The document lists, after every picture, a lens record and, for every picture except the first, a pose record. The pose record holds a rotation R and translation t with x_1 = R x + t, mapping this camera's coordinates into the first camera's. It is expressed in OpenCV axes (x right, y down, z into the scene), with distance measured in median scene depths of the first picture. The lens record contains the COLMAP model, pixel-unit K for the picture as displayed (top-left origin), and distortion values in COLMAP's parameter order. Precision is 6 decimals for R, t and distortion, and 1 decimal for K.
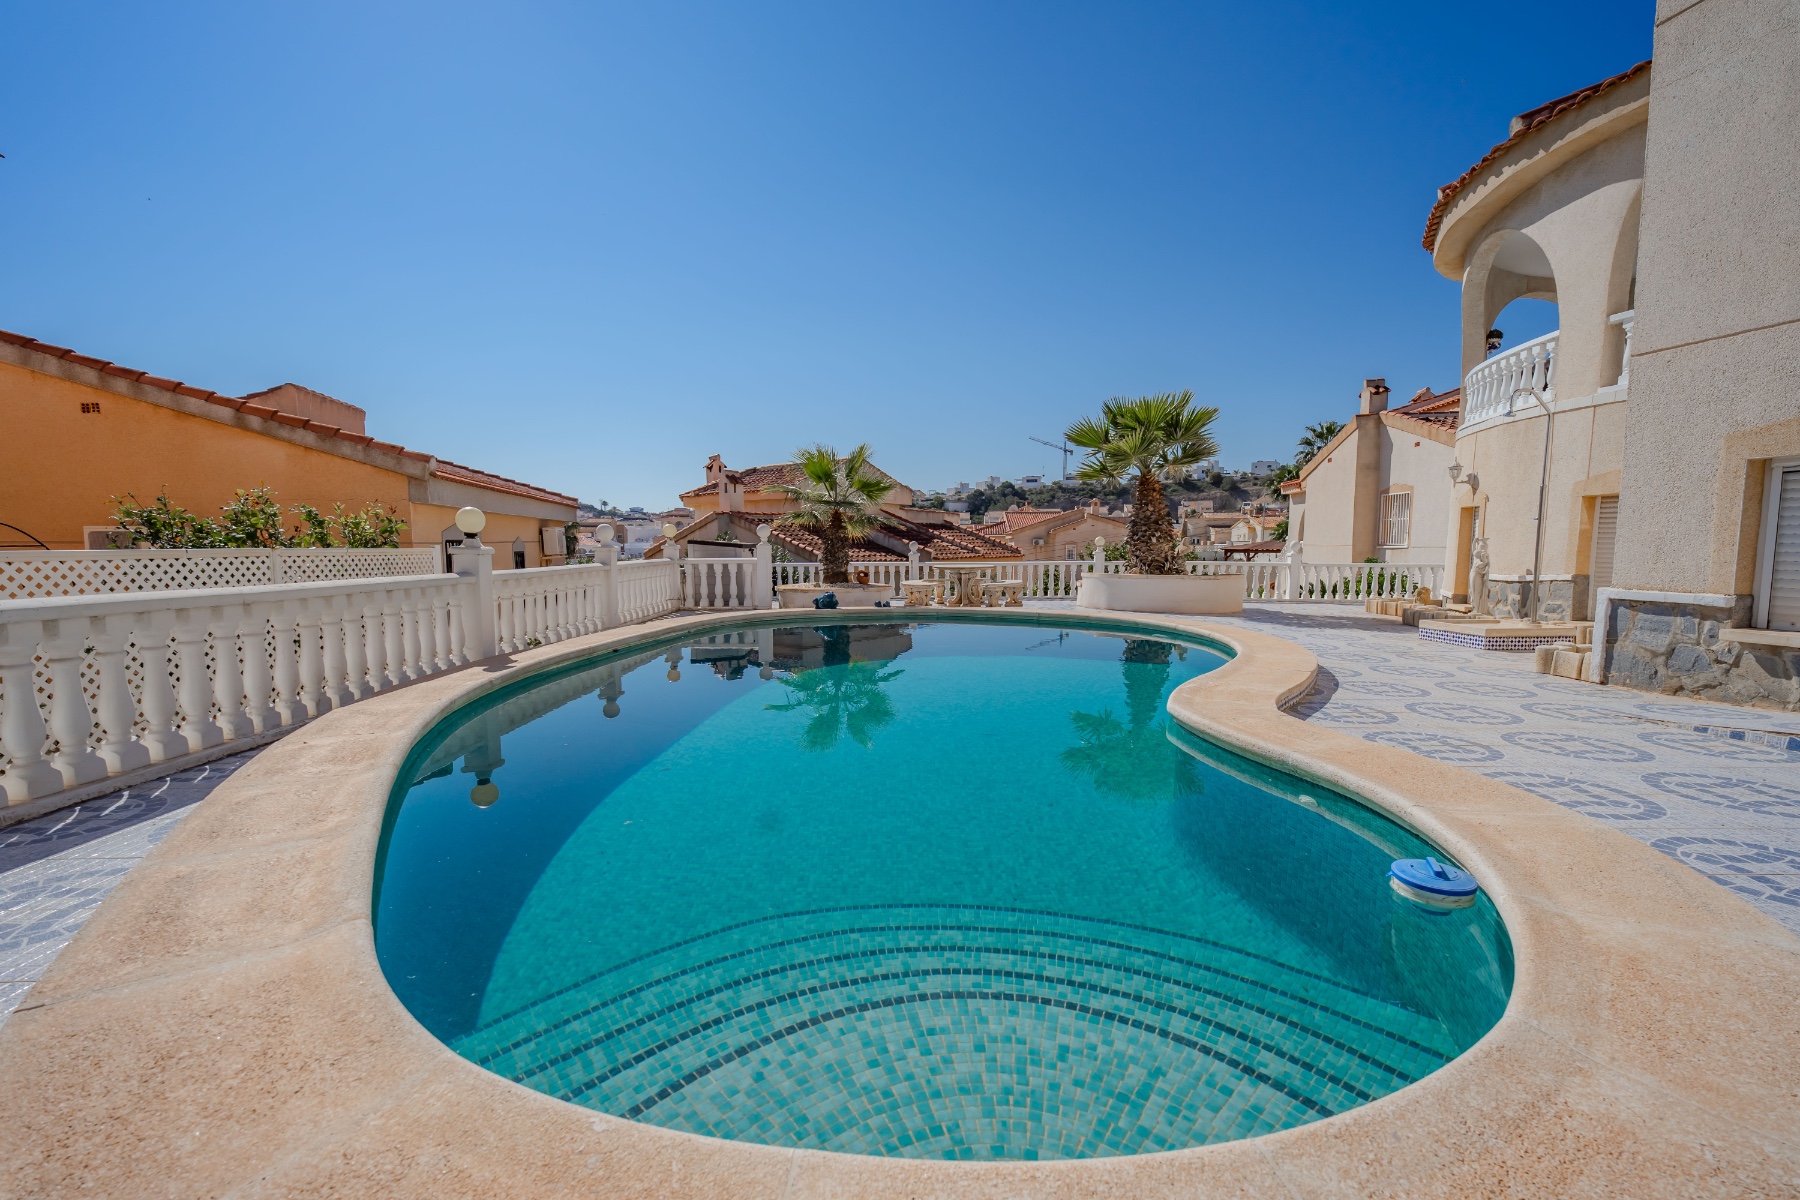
lens RADIAL K [[739.0, 0, 902.2], [0, 739.0, 607.3], [0, 0, 1]] dist [-0.000165, 0.000059]
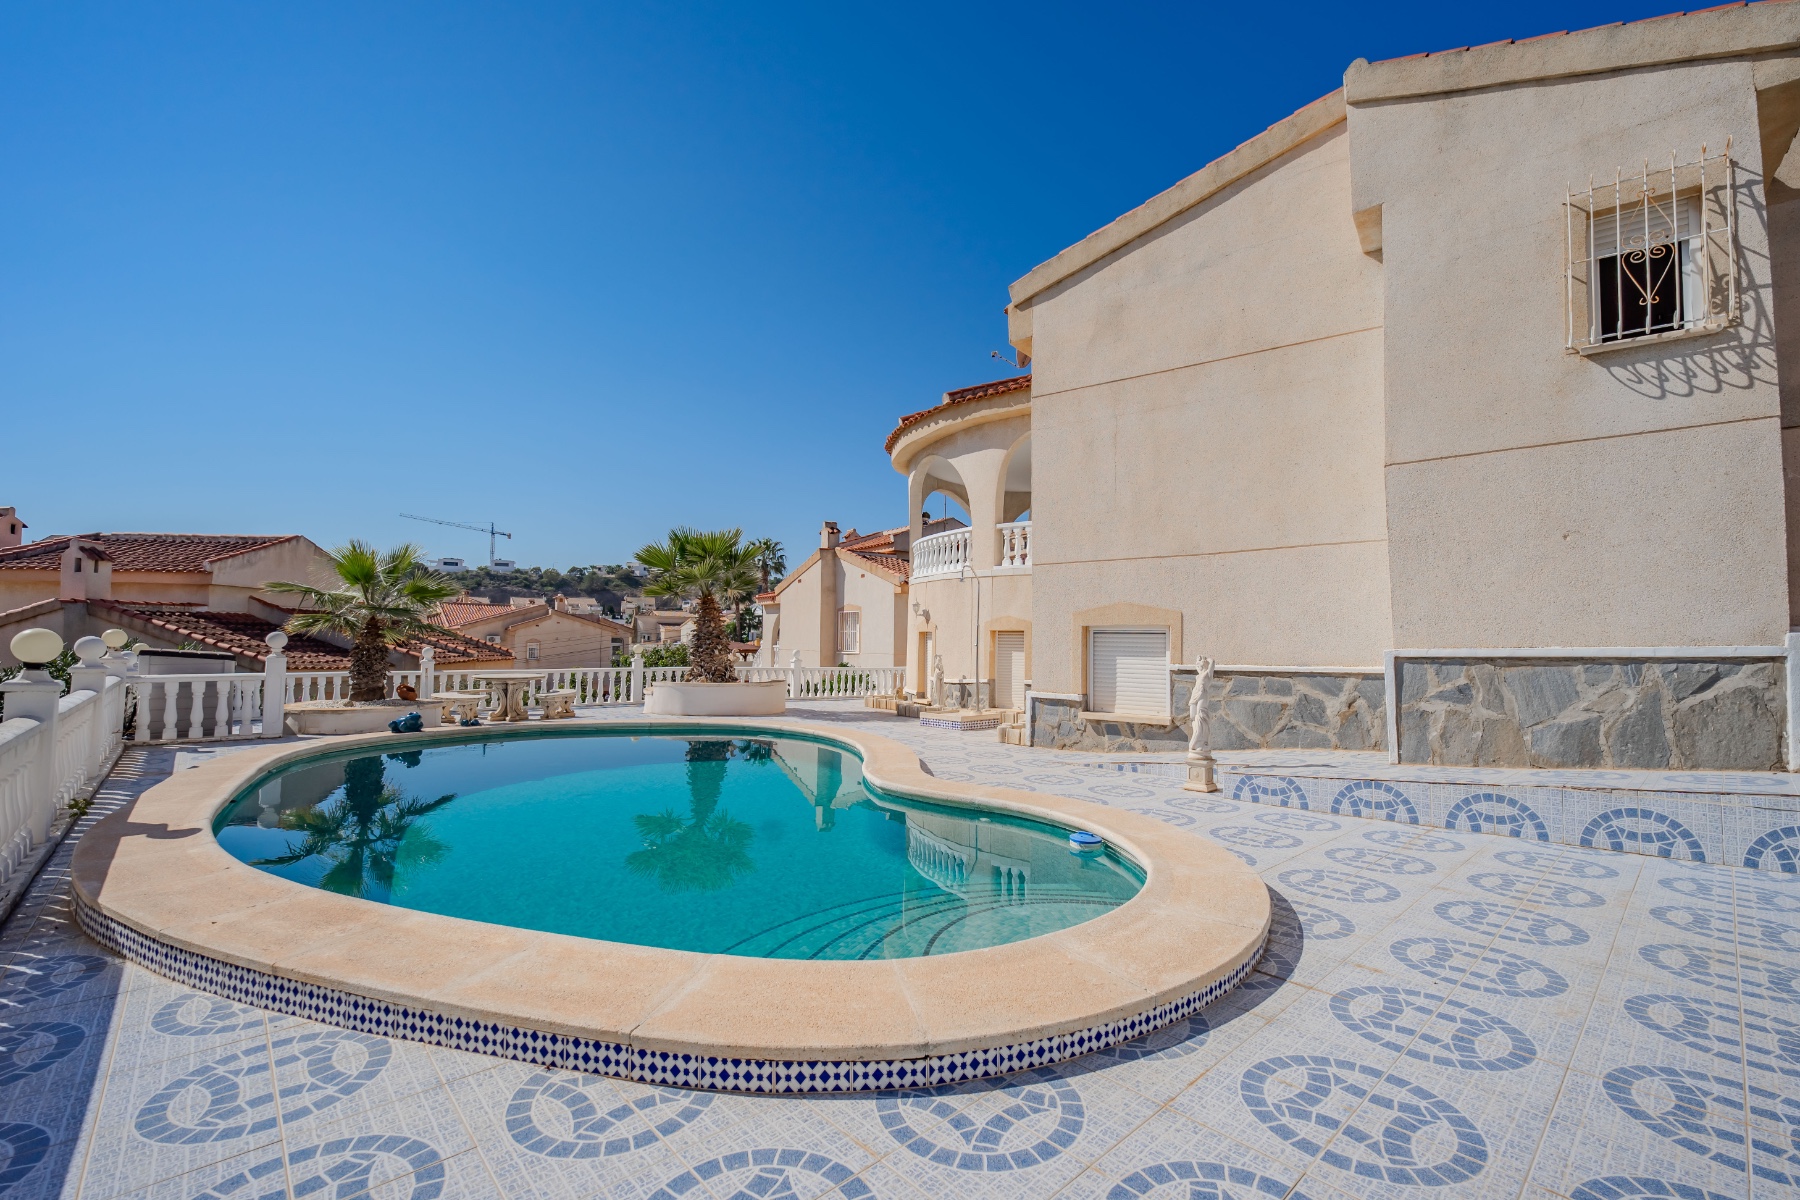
lens RADIAL K [[751.6, 0, 910.1], [0, 751.6, 607.0], [0, 0, 1]] dist [-0.013724, -0.000273]
pose [[0.745074, 0.042039, 0.665656, -0.214679], [0.043256, 0.992865, -0.111120, -0.018074], [-0.665578, 0.111586, 0.737939, -0.073785]]
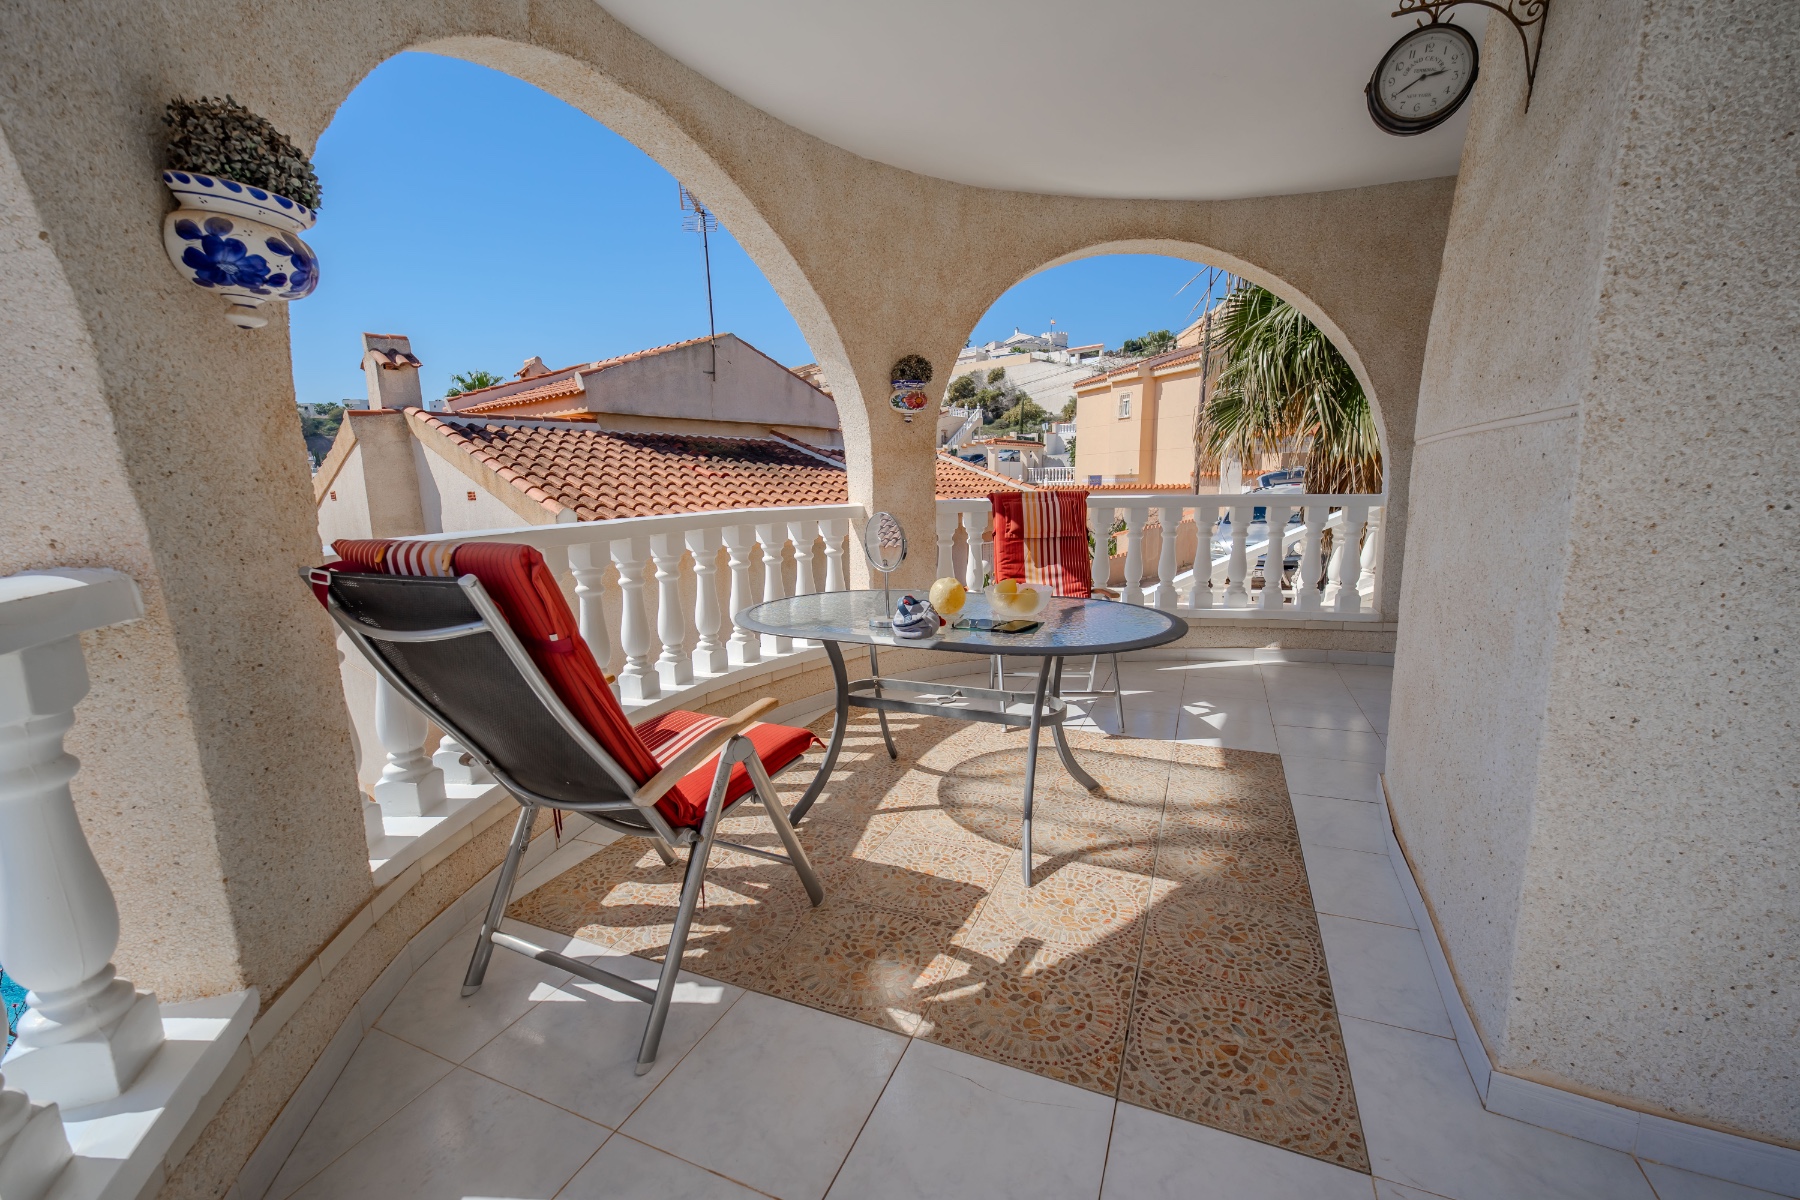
lens RADIAL K [[739.0, 0, 902.2], [0, 739.0, 607.3], [0, 0, 1]] dist [-0.000165, 0.000059]
pose [[0.556433, -0.151300, 0.817001, 0.727007], [0.087813, 0.988483, 0.123250, -0.293383], [-0.826239, 0.003163, 0.563311, 0.819019]]
